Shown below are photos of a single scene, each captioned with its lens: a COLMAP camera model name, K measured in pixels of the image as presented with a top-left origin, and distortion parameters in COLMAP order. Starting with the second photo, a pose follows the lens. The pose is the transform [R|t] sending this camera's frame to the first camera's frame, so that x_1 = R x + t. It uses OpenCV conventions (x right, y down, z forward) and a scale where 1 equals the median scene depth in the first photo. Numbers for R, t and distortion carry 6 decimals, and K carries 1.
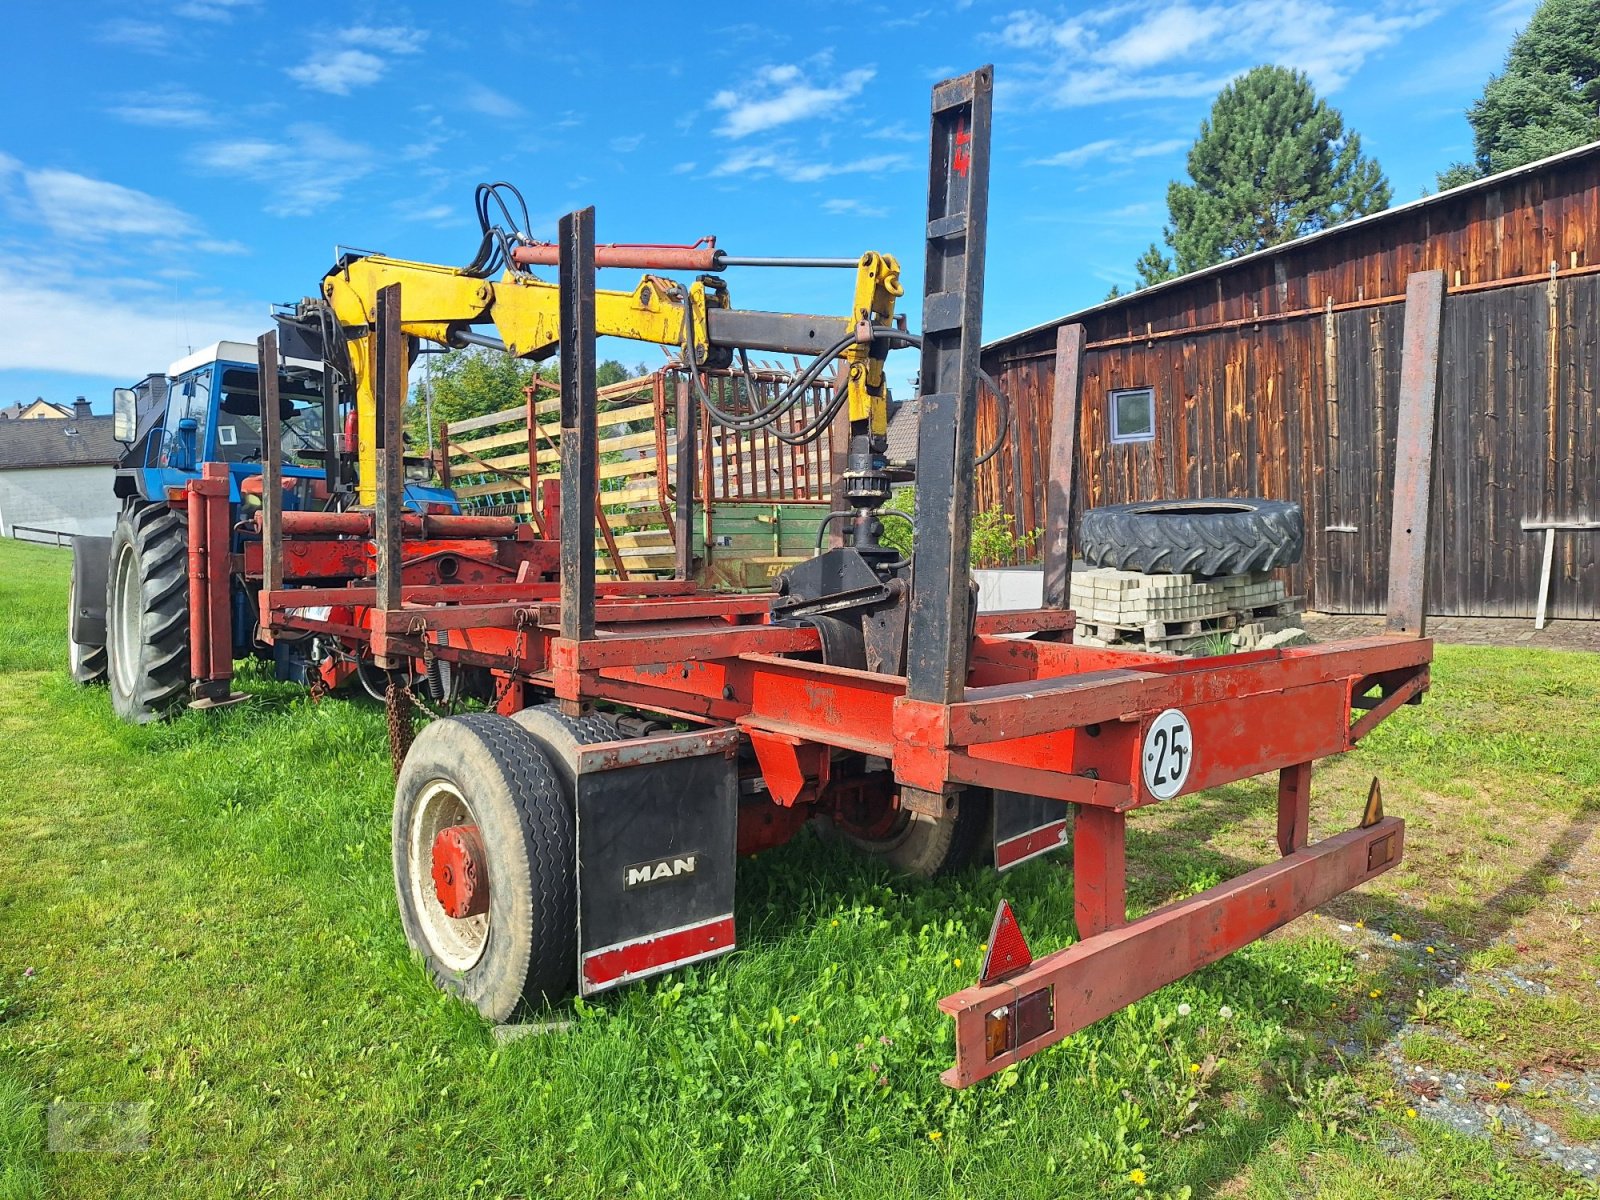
lens RADIAL K [[1109.8, 0, 796.0], [0, 1109.8, 605.4], [0, 0, 1]] dist [0.074584, -0.081882]
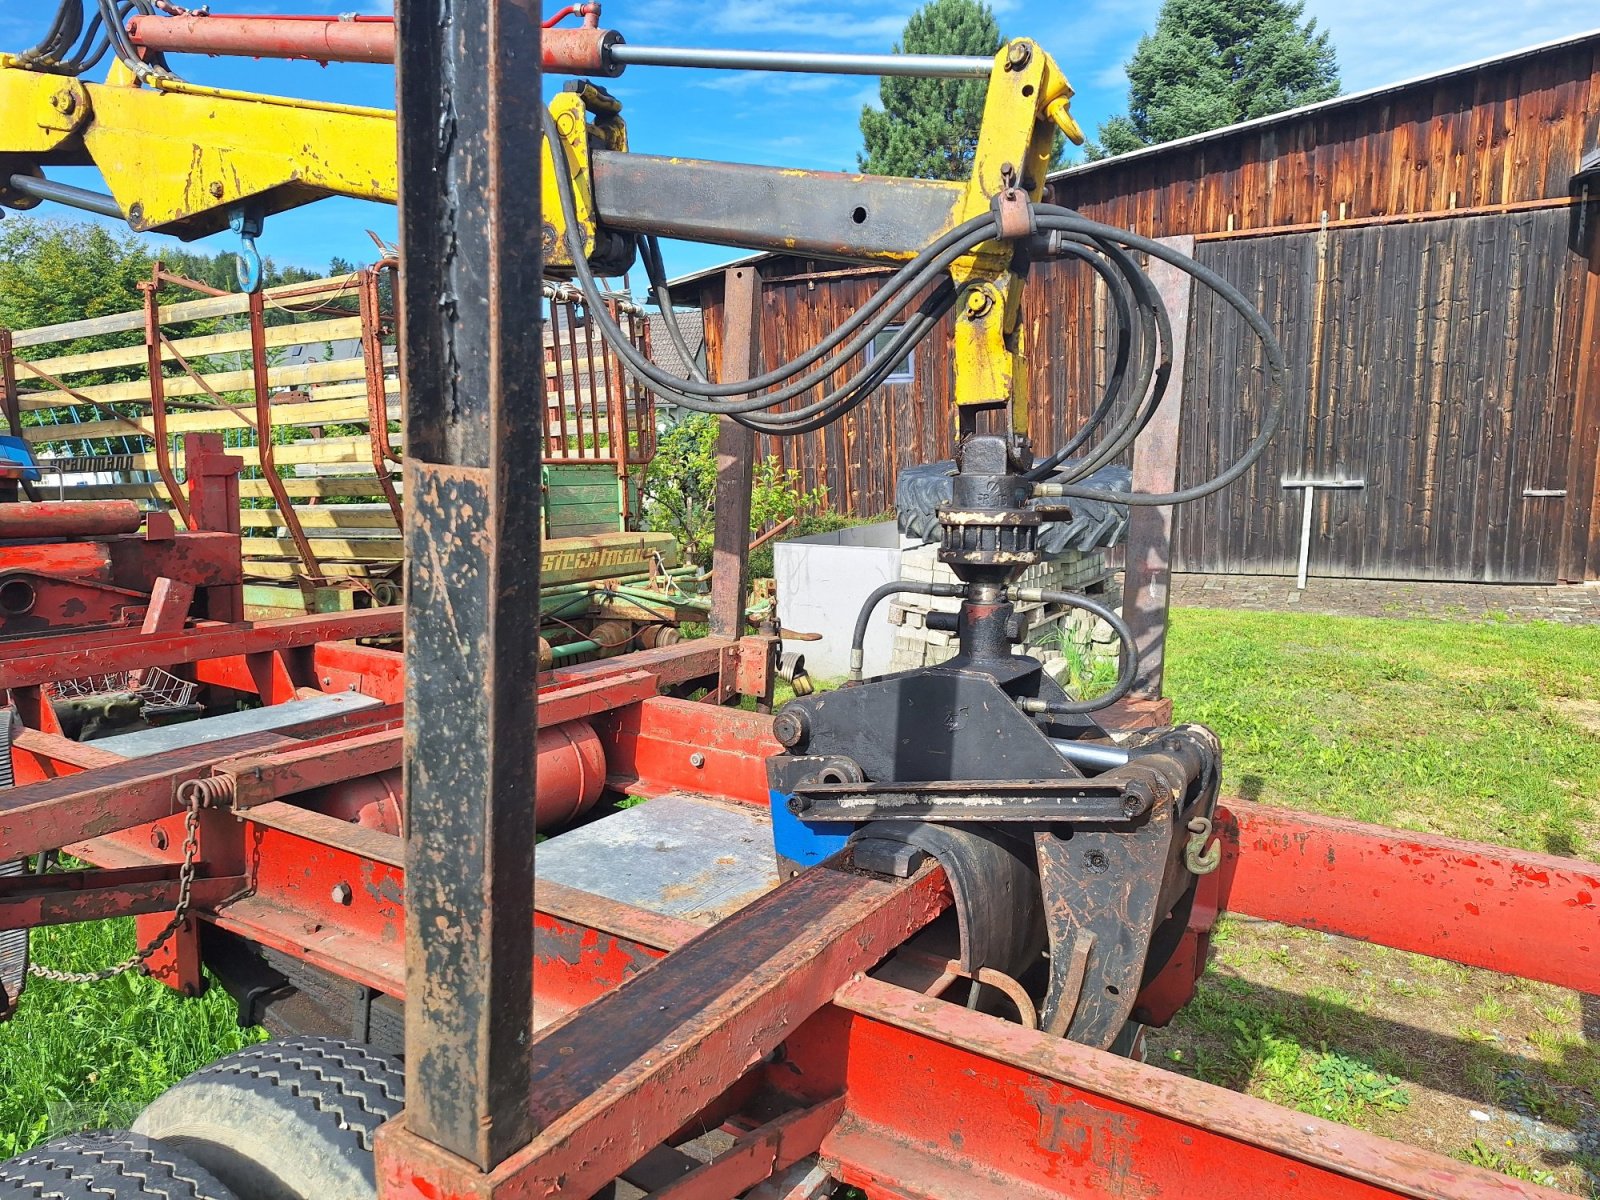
lens RADIAL K [[1109.8, 0, 791.0], [0, 1109.8, 593.4], [0, 0, 1]] dist [0.074584, -0.081882]
pose [[0.957918, -0.024379, 0.286005, -0.052030], [0.007482, 0.998169, 0.060025, -0.036810], [-0.286945, -0.055359, 0.956346, 0.180231]]
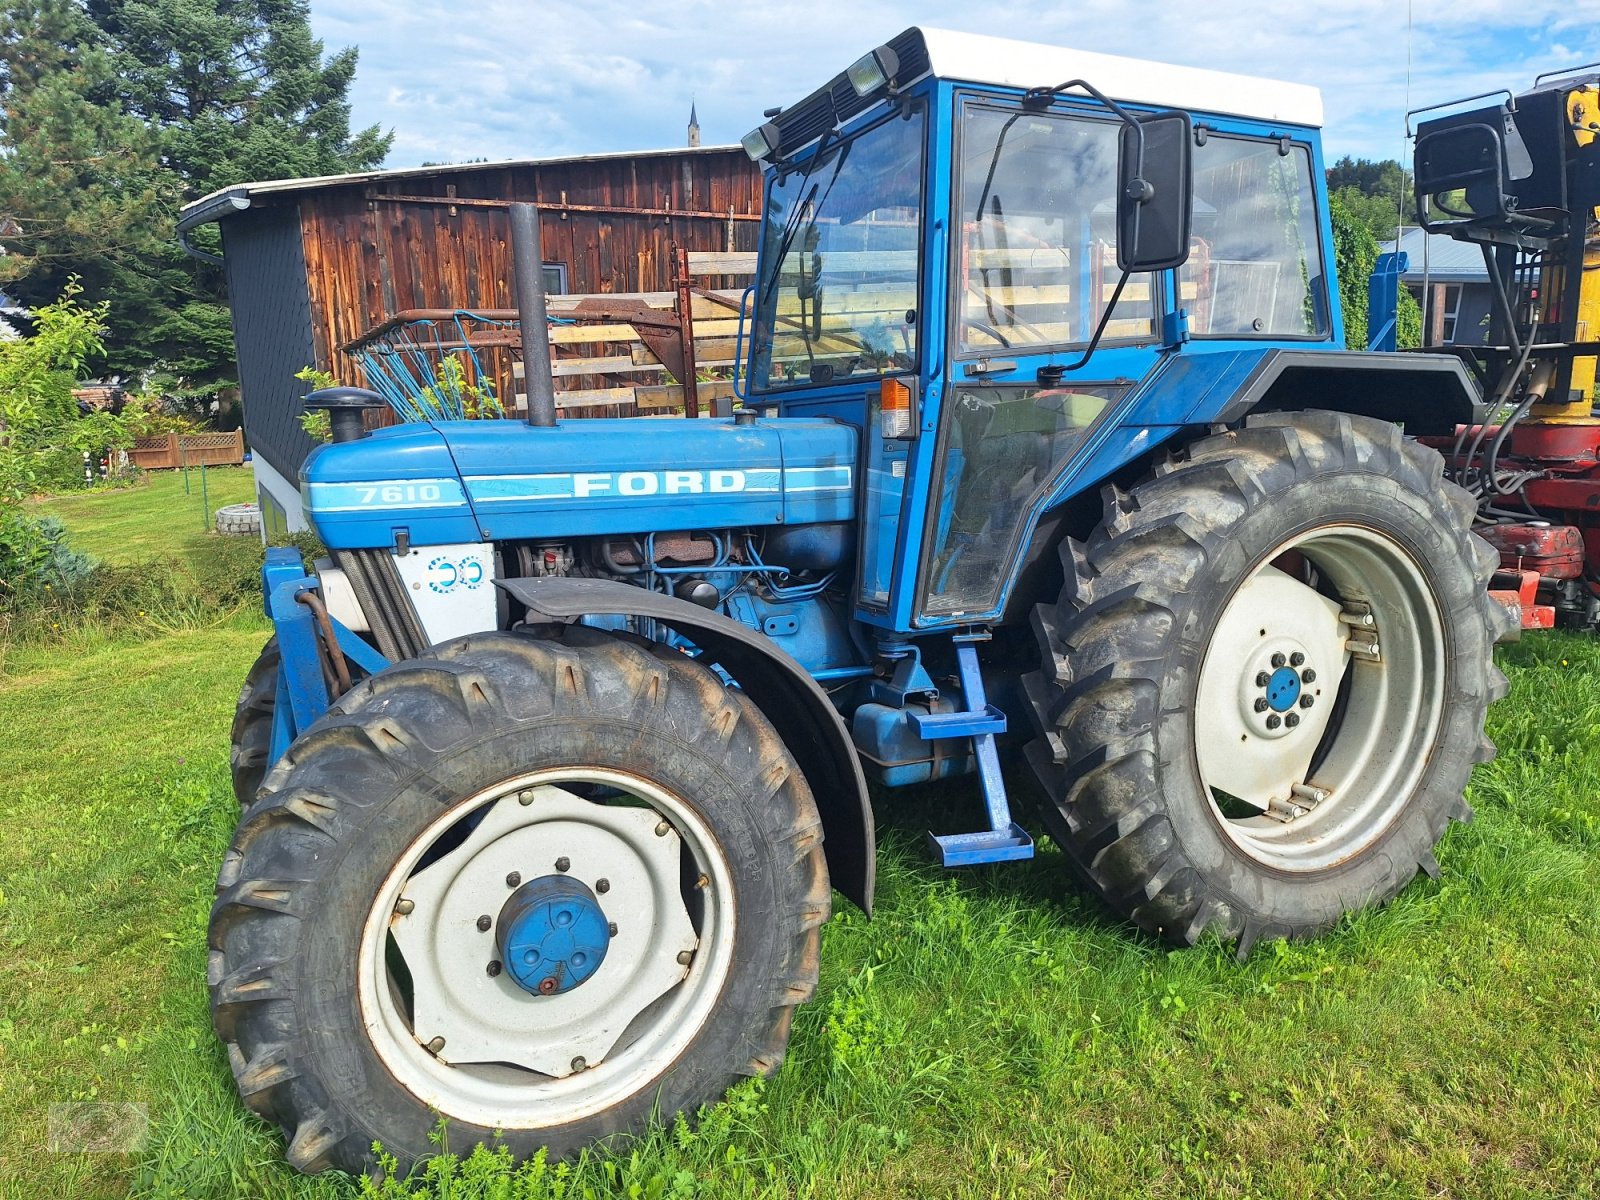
lens RADIAL K [[1109.8, 0, 803.7], [0, 1109.8, 604.0], [0, 0, 1]] dist [0.074584, -0.081882]
pose [[0.235831, -0.190236, 0.952992, -0.705948], [0.085473, 0.980912, 0.174658, -0.079306], [-0.968028, 0.040265, 0.247589, 0.731085]]
